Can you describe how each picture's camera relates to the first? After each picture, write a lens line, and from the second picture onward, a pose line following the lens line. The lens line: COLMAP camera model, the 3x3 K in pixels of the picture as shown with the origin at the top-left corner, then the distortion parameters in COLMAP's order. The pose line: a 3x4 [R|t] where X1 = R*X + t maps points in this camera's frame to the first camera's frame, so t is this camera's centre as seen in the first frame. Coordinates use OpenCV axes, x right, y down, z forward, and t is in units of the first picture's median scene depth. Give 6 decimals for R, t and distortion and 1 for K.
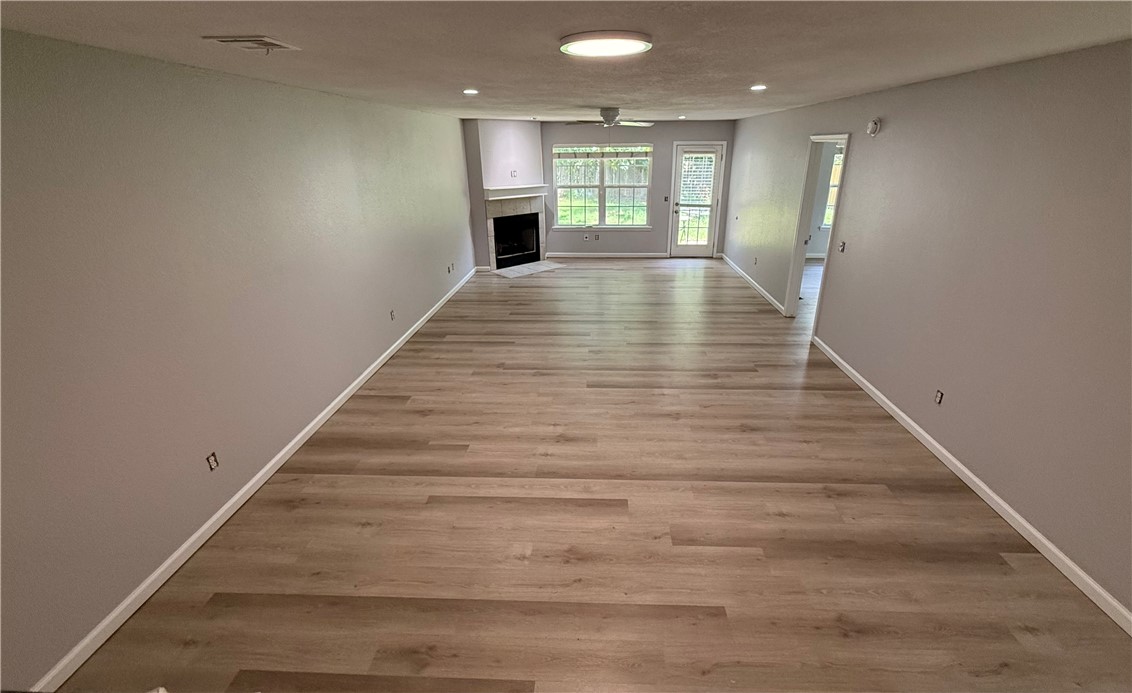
lens RADIAL K [[476.2, 0, 582.5], [0, 476.2, 323.1], [0, 0, 1]] dist [-0.002714, -0.000079]
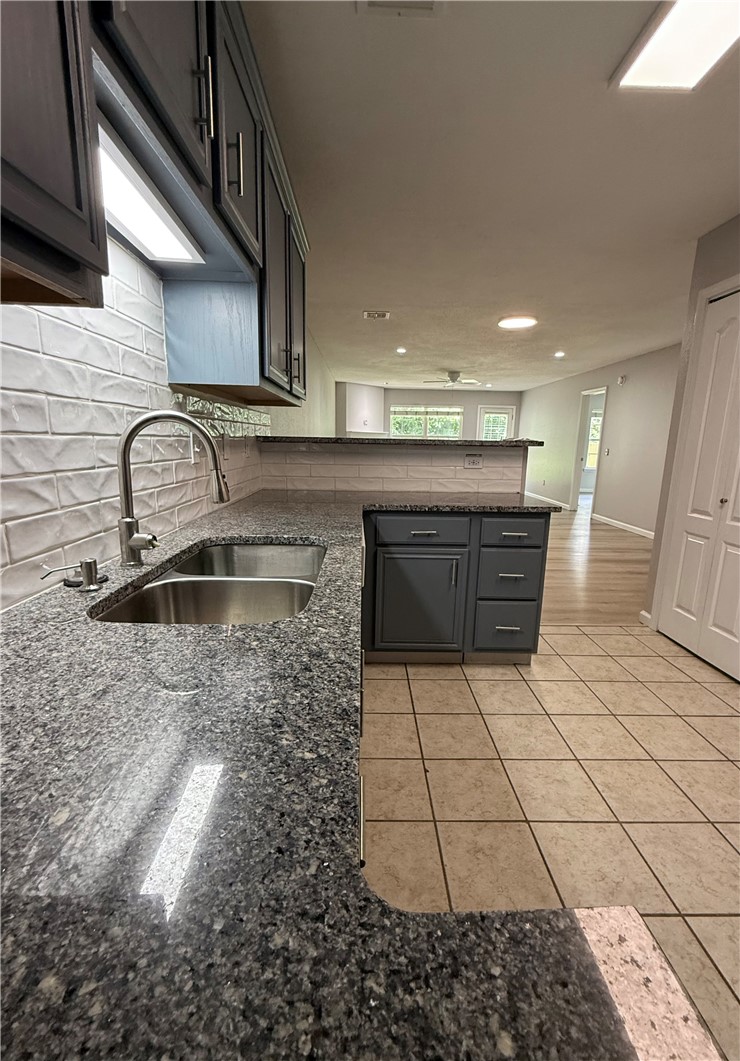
lens RADIAL K [[468.3, 0, 371.9], [0, 468.3, 540.0], [0, 0, 1]] dist [-0.001713, -0.000557]
pose [[0.998113, 0.014686, 0.059630, -0.190269], [-0.006121, 0.989941, -0.141346, 0.198985], [-0.061106, 0.140714, 0.988163, -0.268311]]
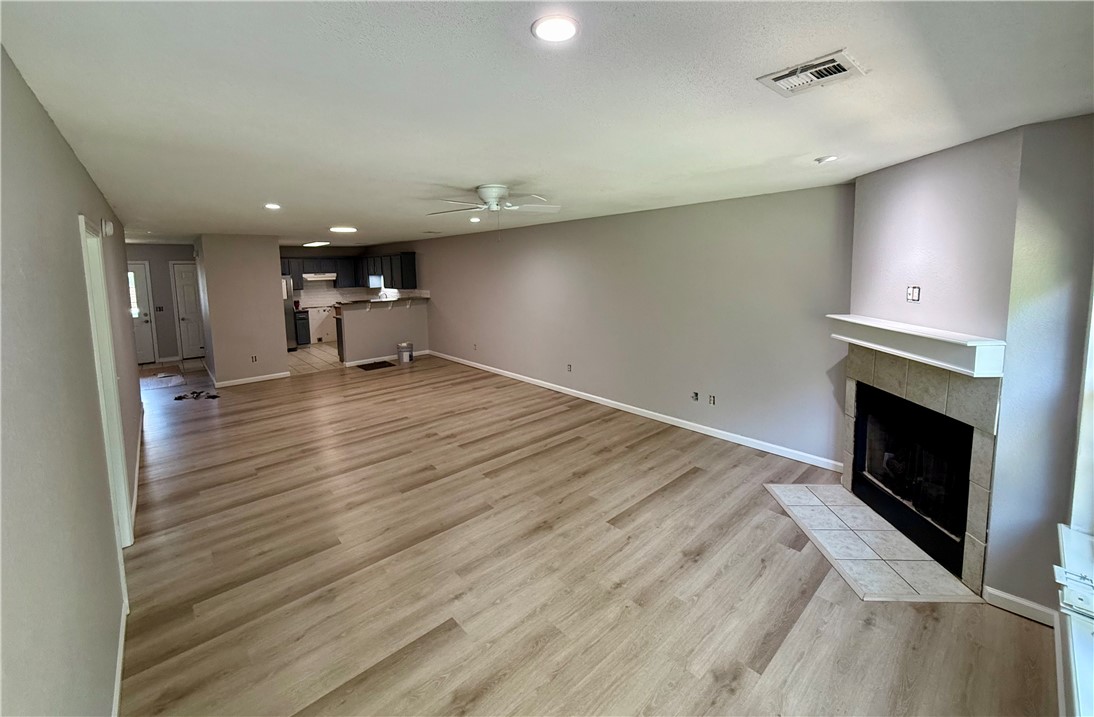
lens RADIAL K [[431.0, 0, 551.3], [0, 431.0, 354.8], [0, 0, 1]] dist [0.000147, 0.000020]
pose [[-0.712009, 0.158305, -0.684093, 0.259851], [-0.220622, 0.874479, 0.431987, -0.319153], [0.666611, 0.458504, -0.587711, 0.934320]]
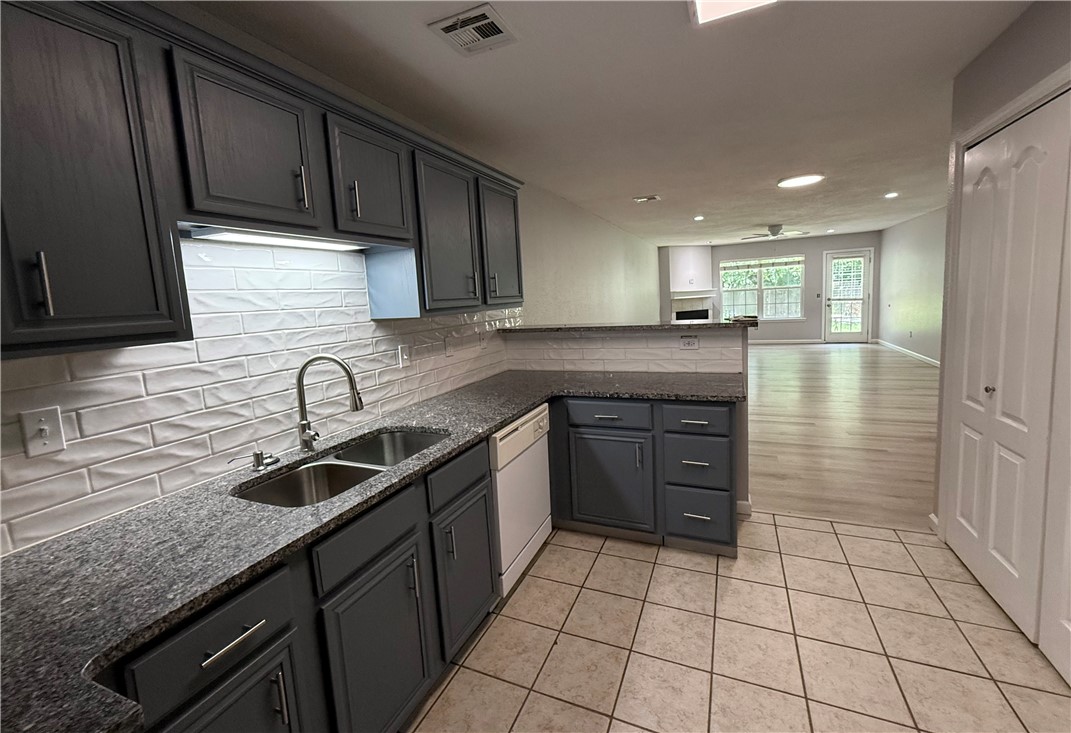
lens RADIAL K [[442.1, 0, 536.7], [0, 442.1, 347.2], [0, 0, 1]] dist [0.003495, -0.000960]
pose [[0.928505, -0.004376, -0.371295, -0.079942], [-0.079744, 0.974249, -0.210900, 0.175869], [0.362657, 0.225431, 0.904246, -0.283540]]
